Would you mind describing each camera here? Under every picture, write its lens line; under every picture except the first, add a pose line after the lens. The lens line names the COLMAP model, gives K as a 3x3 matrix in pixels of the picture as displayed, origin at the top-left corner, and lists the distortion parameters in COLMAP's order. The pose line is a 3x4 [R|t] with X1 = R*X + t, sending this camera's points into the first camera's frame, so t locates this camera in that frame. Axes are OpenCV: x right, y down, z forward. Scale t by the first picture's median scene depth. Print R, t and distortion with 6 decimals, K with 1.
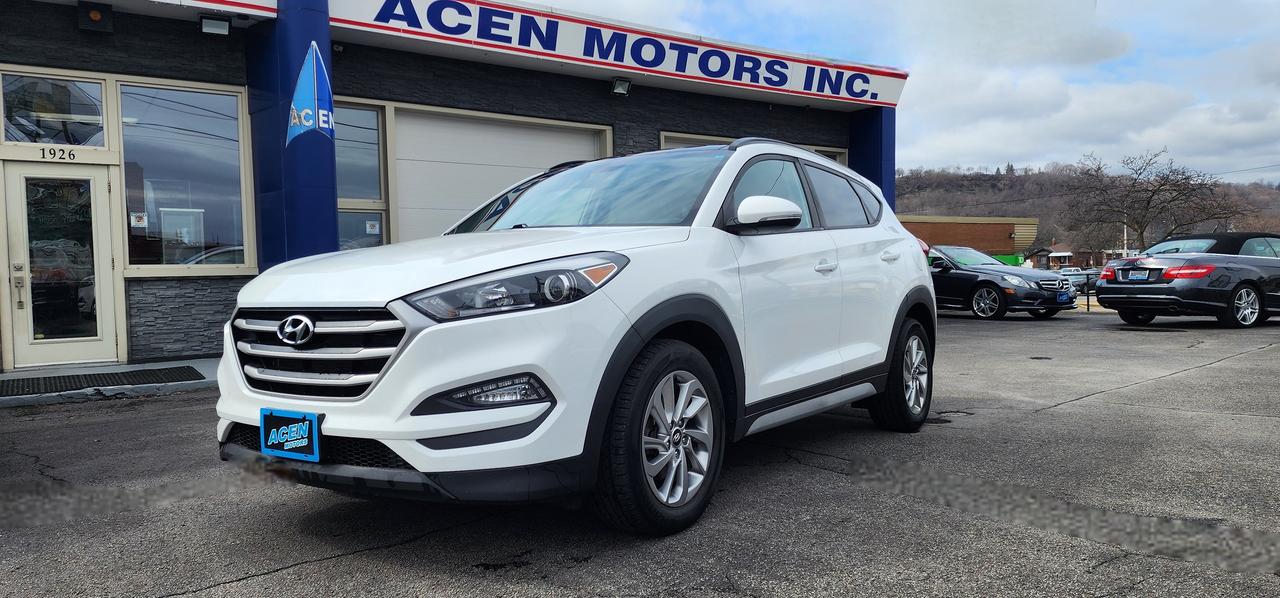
lens RADIAL K [[871.8, 0, 638.9], [0, 871.8, 308.3], [0, 0, 1]] dist [0.036684, -0.021114]
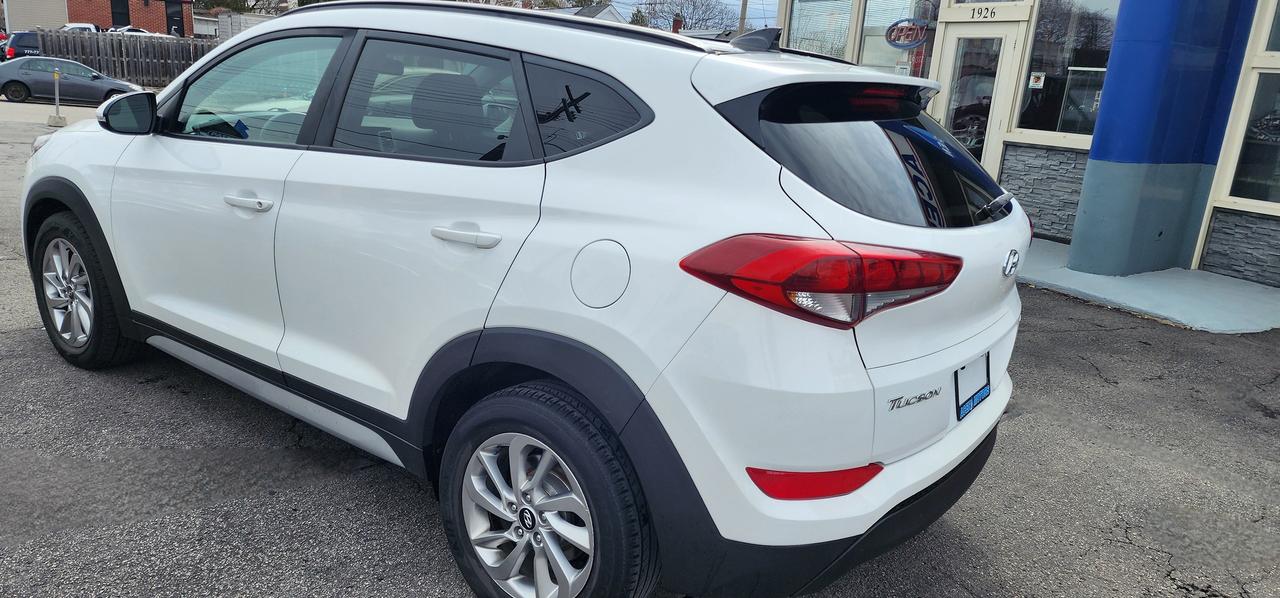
lens RADIAL K [[871.8, 0, 640.9], [0, 871.8, 299.0], [0, 0, 1]] dist [0.036684, -0.021114]
pose [[-0.022610, 0.273704, -0.961548, 0.418594], [-0.107126, 0.955593, 0.274528, -0.092447], [0.993988, 0.109214, 0.007715, 0.616710]]
